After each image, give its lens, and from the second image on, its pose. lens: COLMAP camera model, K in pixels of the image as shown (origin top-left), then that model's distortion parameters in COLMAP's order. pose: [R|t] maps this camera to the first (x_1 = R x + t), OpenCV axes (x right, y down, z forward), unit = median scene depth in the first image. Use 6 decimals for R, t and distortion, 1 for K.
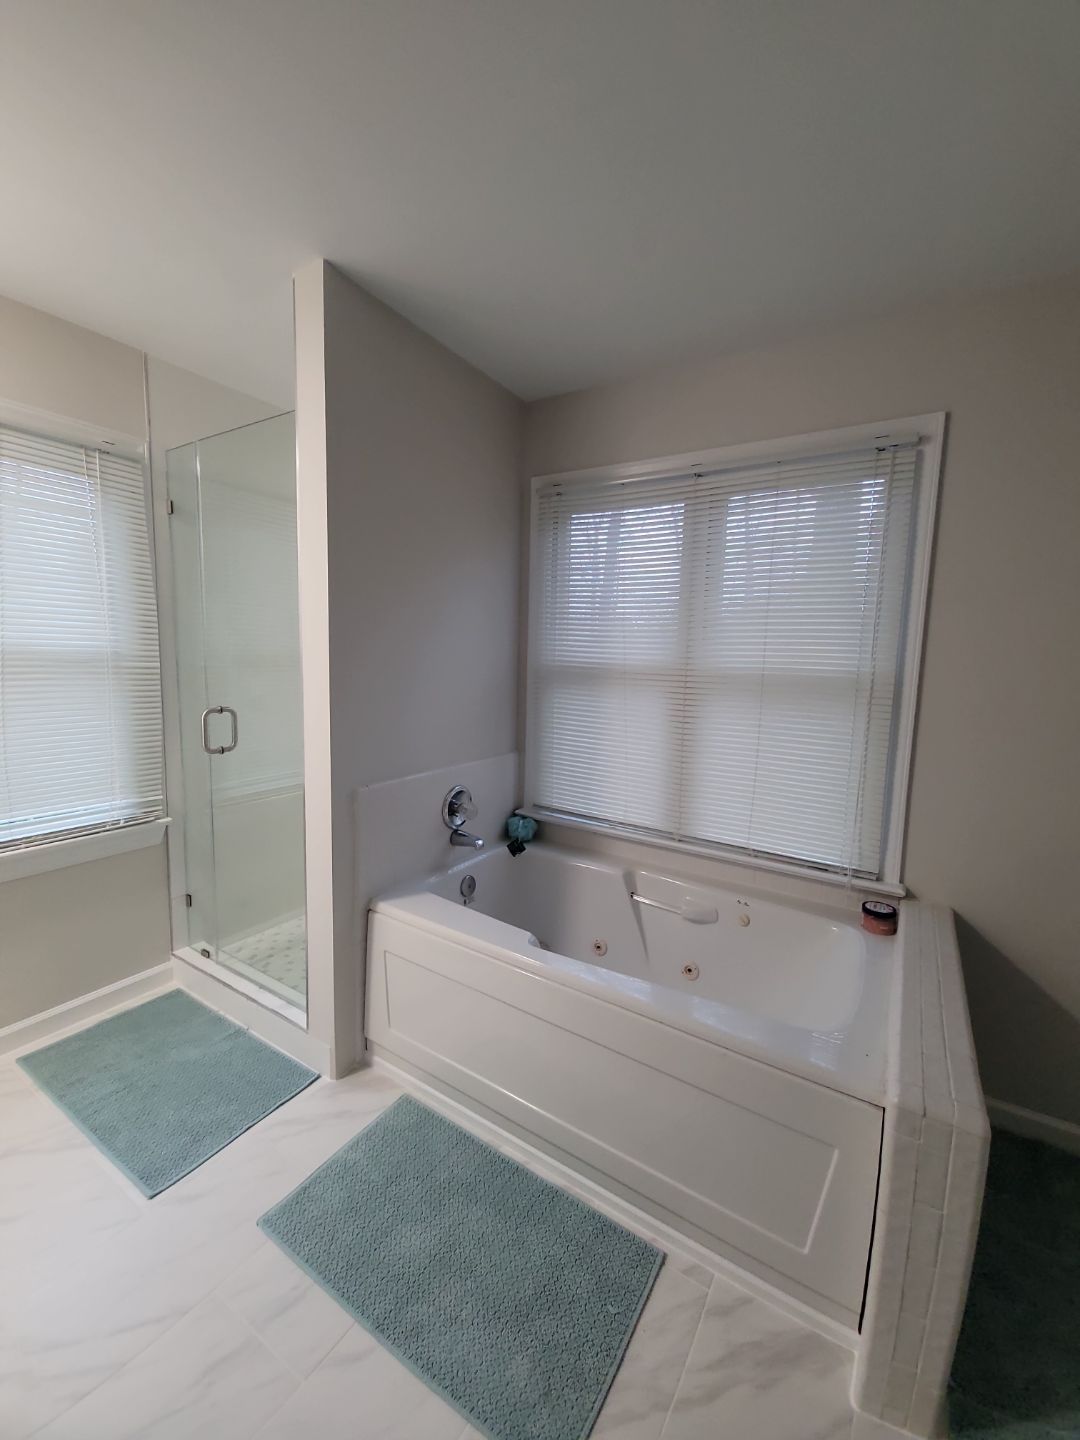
lens RADIAL K [[579.1, 0, 537.0], [0, 579.1, 719.1], [0, 0, 1]] dist [0.011117, -0.006302]
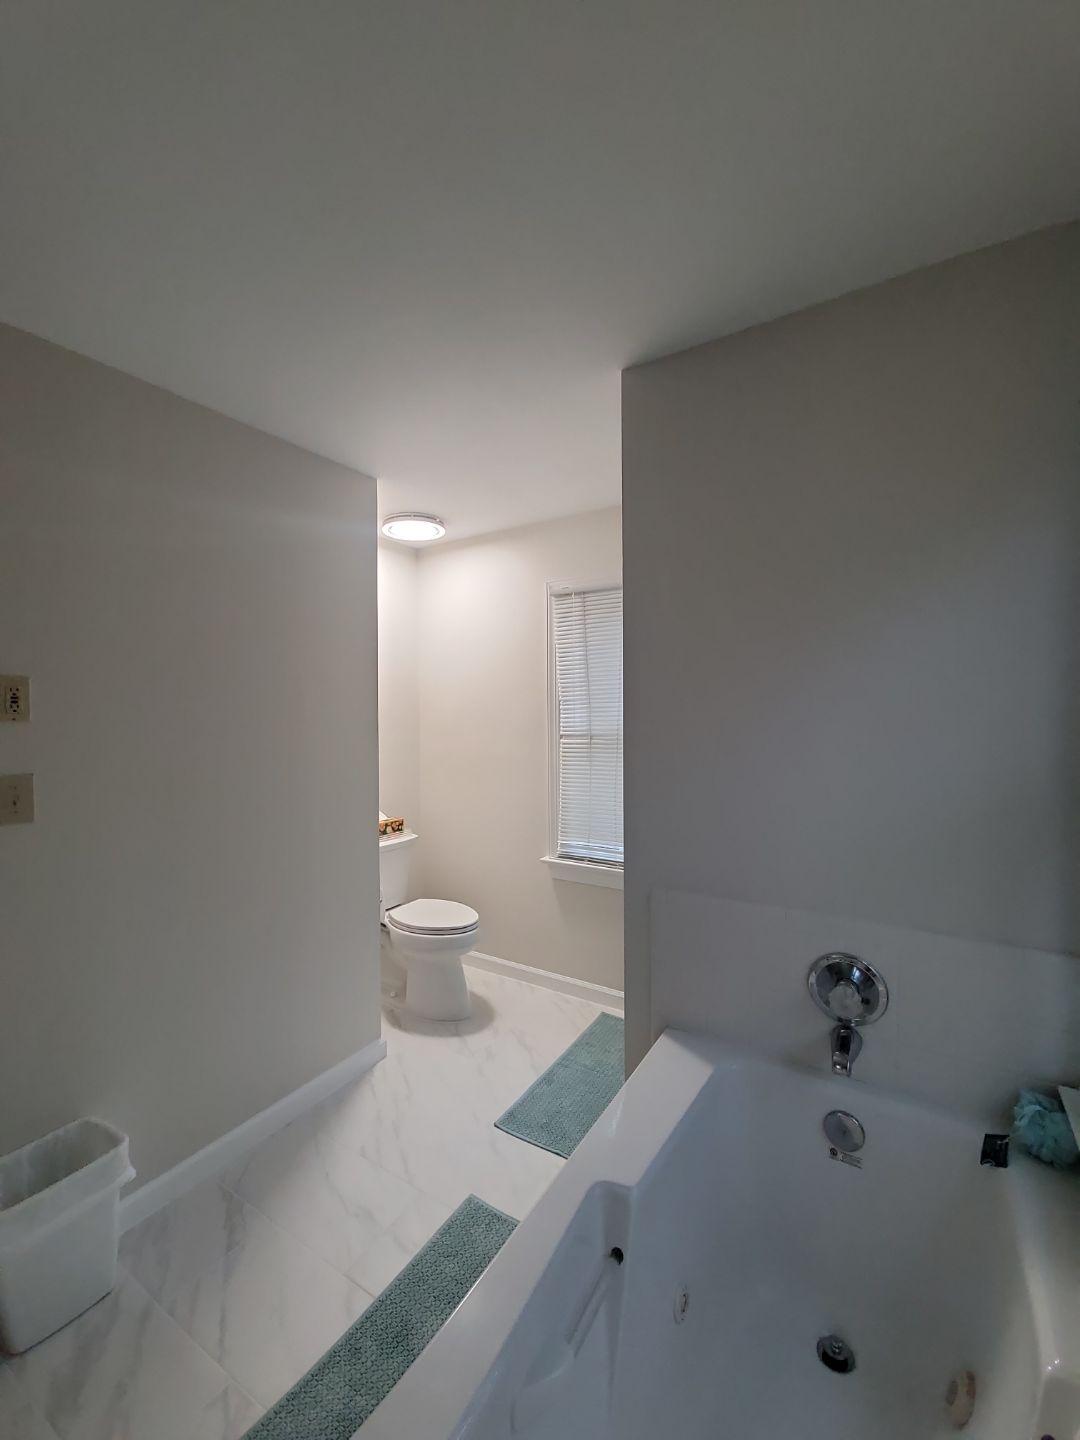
lens RADIAL K [[579.1, 0, 534.1], [0, 579.1, 721.9], [0, 0, 1]] dist [0.011117, -0.006302]
pose [[-0.003492, -0.010701, -0.999937, 0.555361], [-0.106819, 0.994226, -0.010266, -0.101436], [0.994272, 0.106776, -0.004615, 0.742494]]
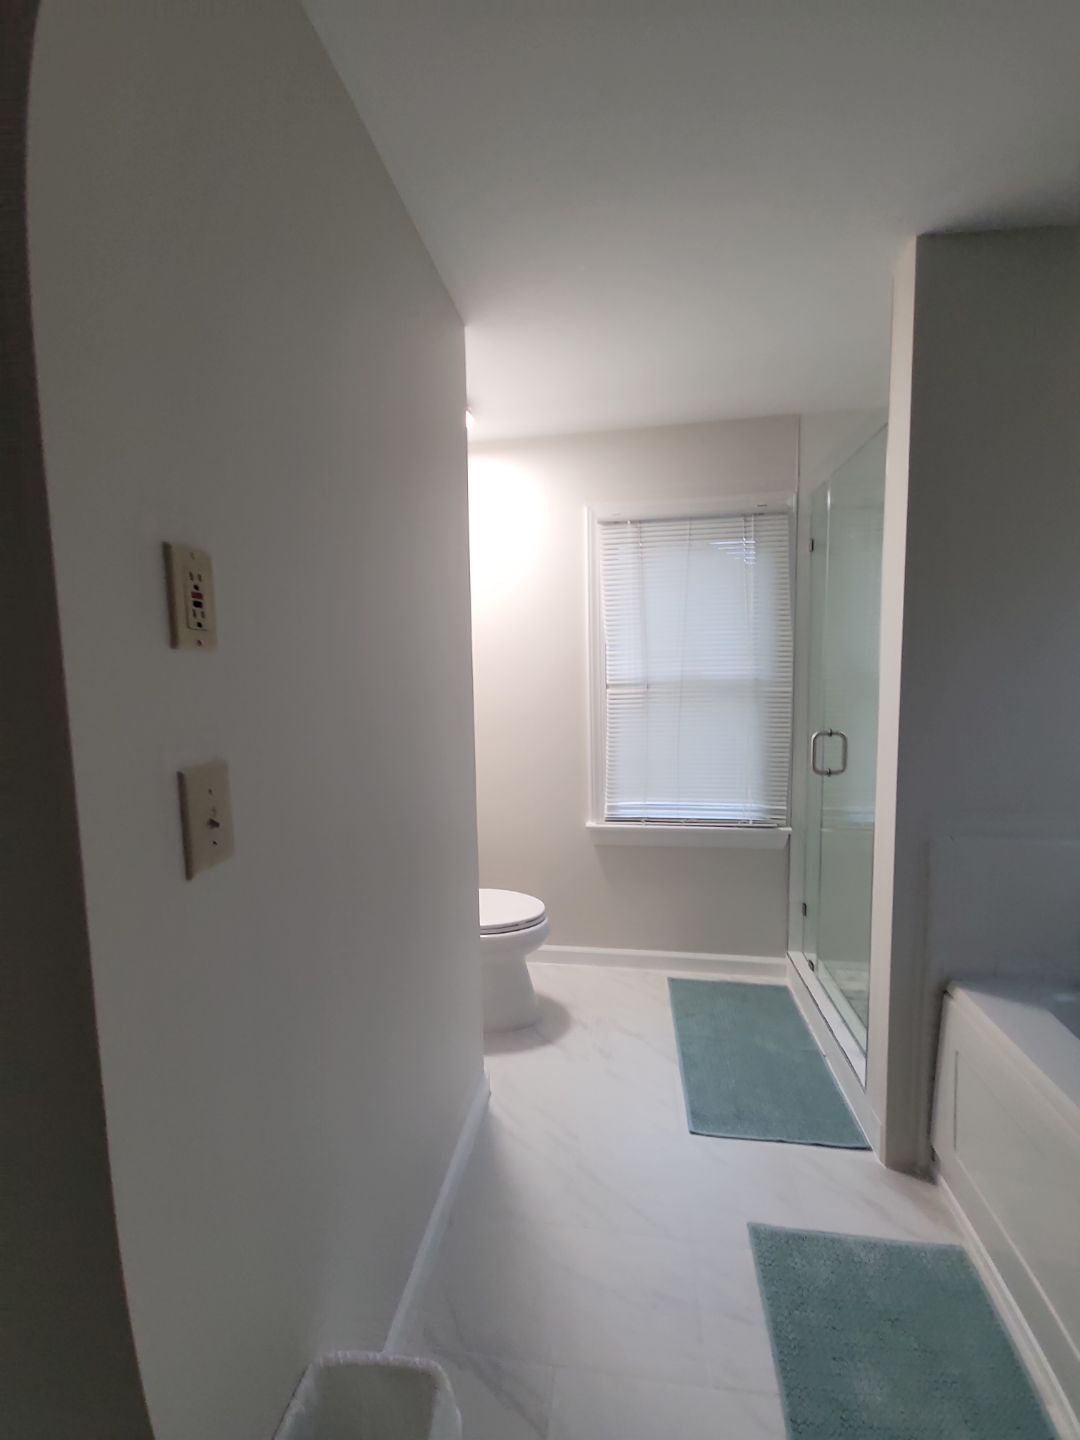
lens RADIAL K [[579.1, 0, 533.8], [0, 579.1, 720.4], [0, 0, 1]] dist [0.011117, -0.006302]
pose [[0.392993, 0.044801, -0.918450, 0.206679], [-0.075767, 0.996994, 0.016213, -0.016657], [0.916415, 0.063216, 0.395206, 0.127886]]
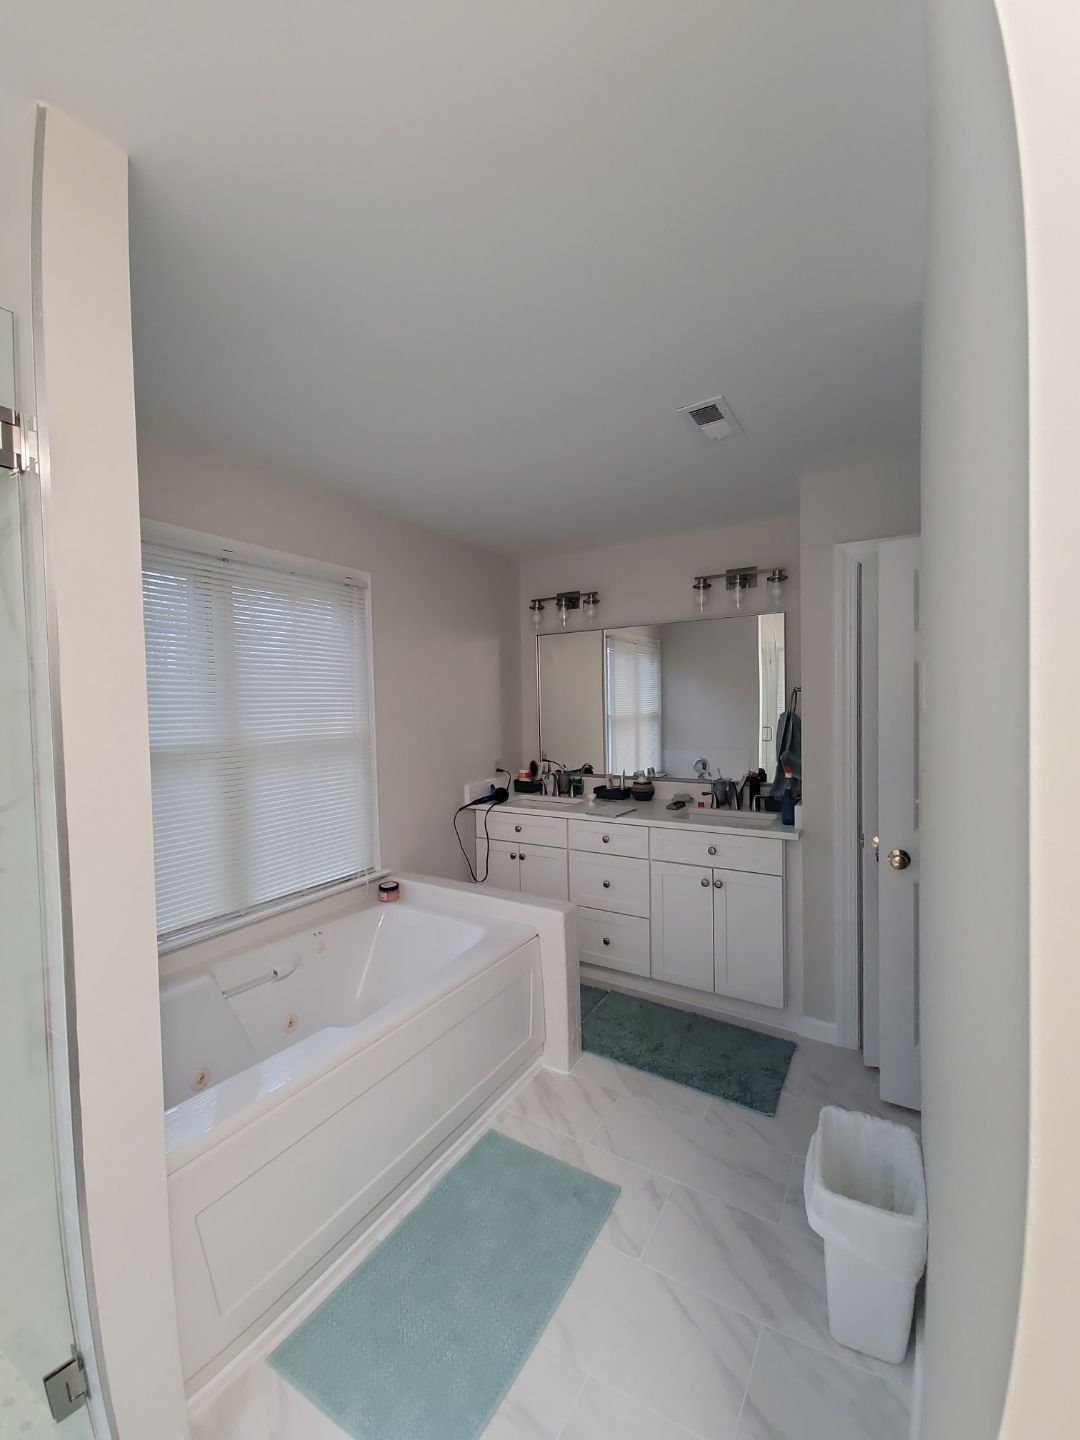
lens RADIAL K [[579.1, 0, 535.1], [0, 579.1, 722.9], [0, 0, 1]] dist [0.011117, -0.006302]
pose [[-0.012907, -0.053221, 0.998499, -0.834113], [0.139156, 0.988770, 0.054501, -0.114592], [-0.990186, 0.139650, -0.005356, 0.522892]]
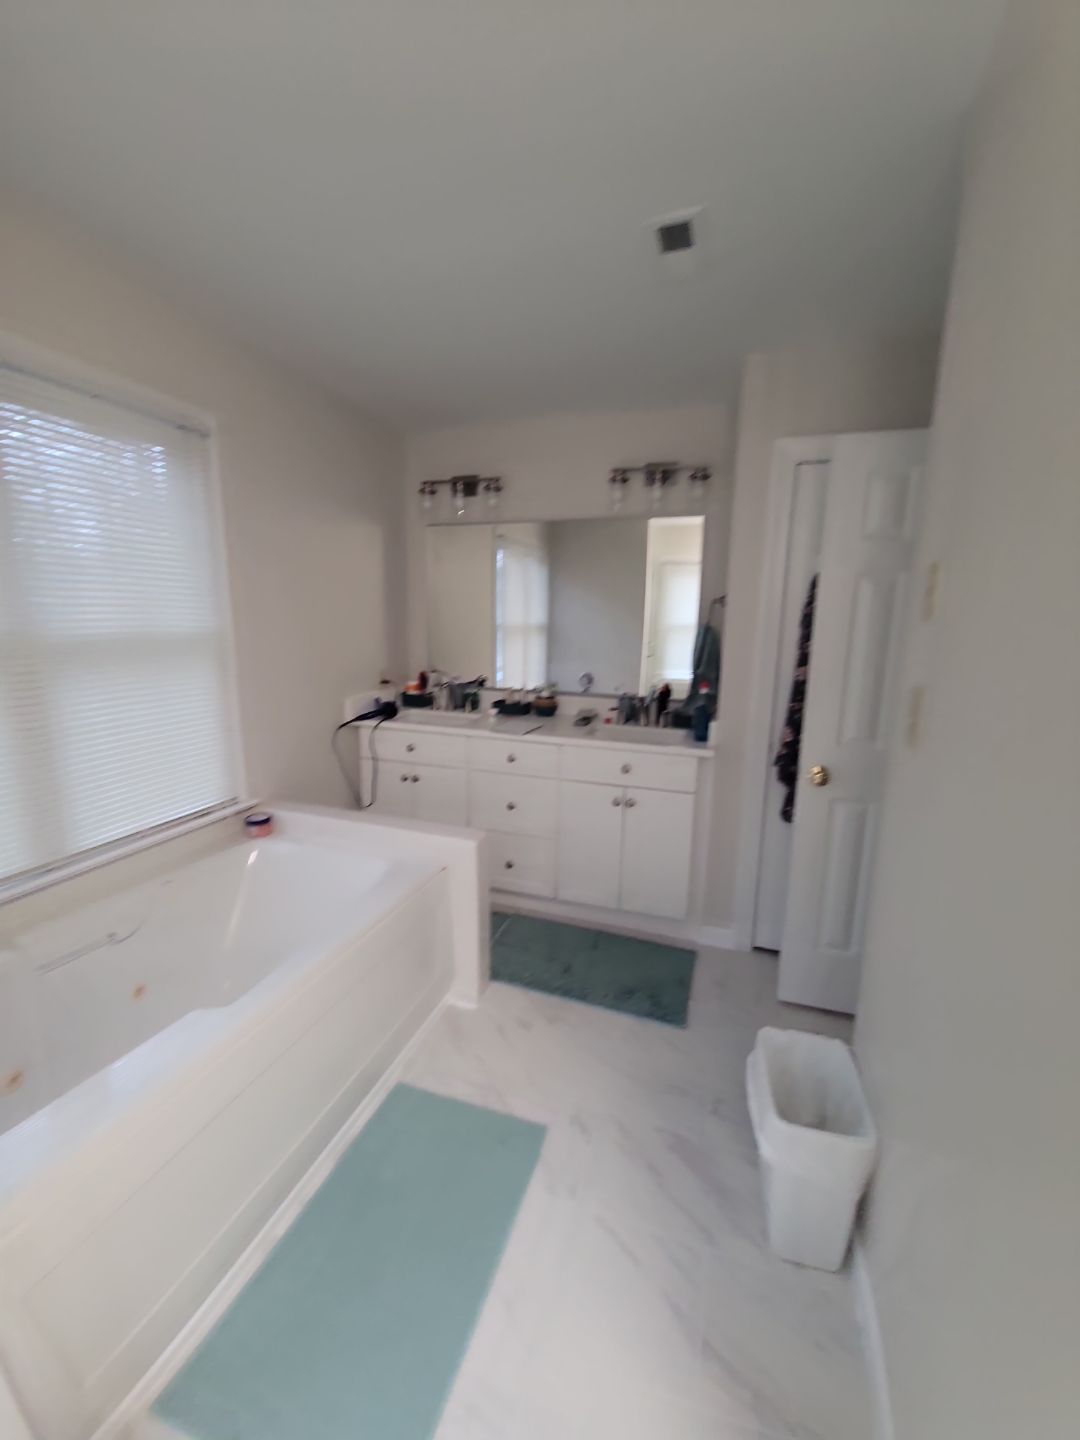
lens RADIAL K [[579.1, 0, 534.7], [0, 579.1, 724.7], [0, 0, 1]] dist [0.011117, -0.006302]
pose [[-0.236532, -0.204192, 0.949925, -0.656741], [0.092643, 0.968474, 0.231247, -0.099762], [-0.967197, 0.142701, -0.210158, 0.599882]]
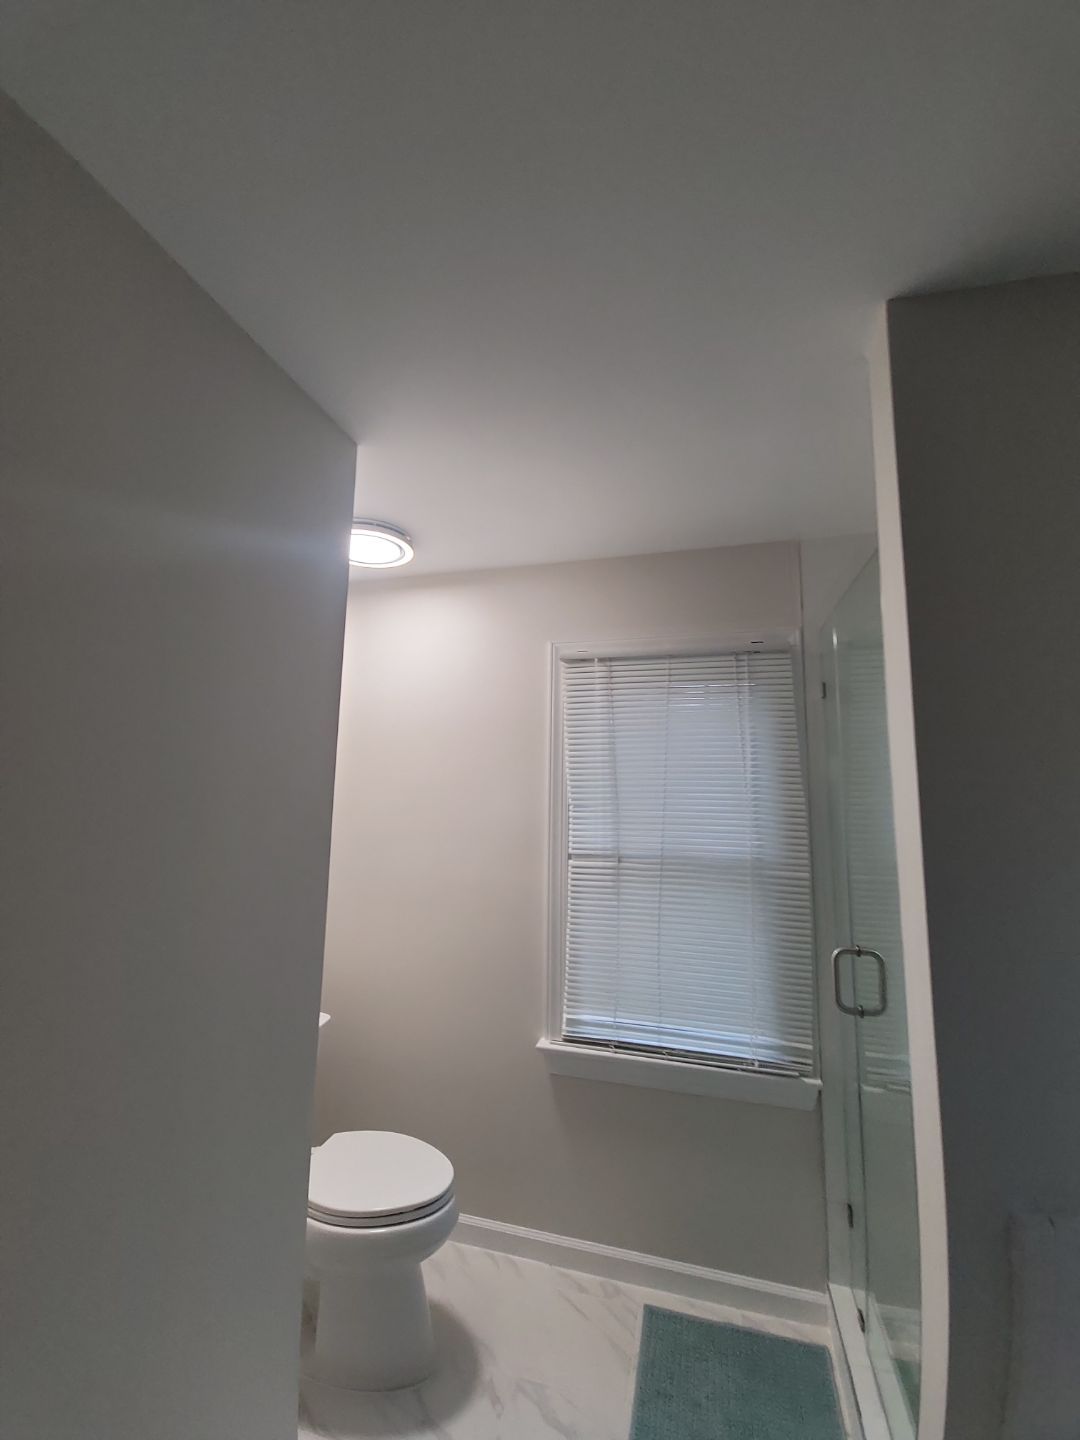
lens RADIAL K [[579.1, 0, 533.5], [0, 579.1, 720.7], [0, 0, 1]] dist [0.011117, -0.006302]
pose [[0.287215, -0.147558, -0.946432, 0.065027], [-0.120133, 0.974713, -0.188424, -0.120872], [0.950303, 0.167816, 0.262225, 0.424371]]
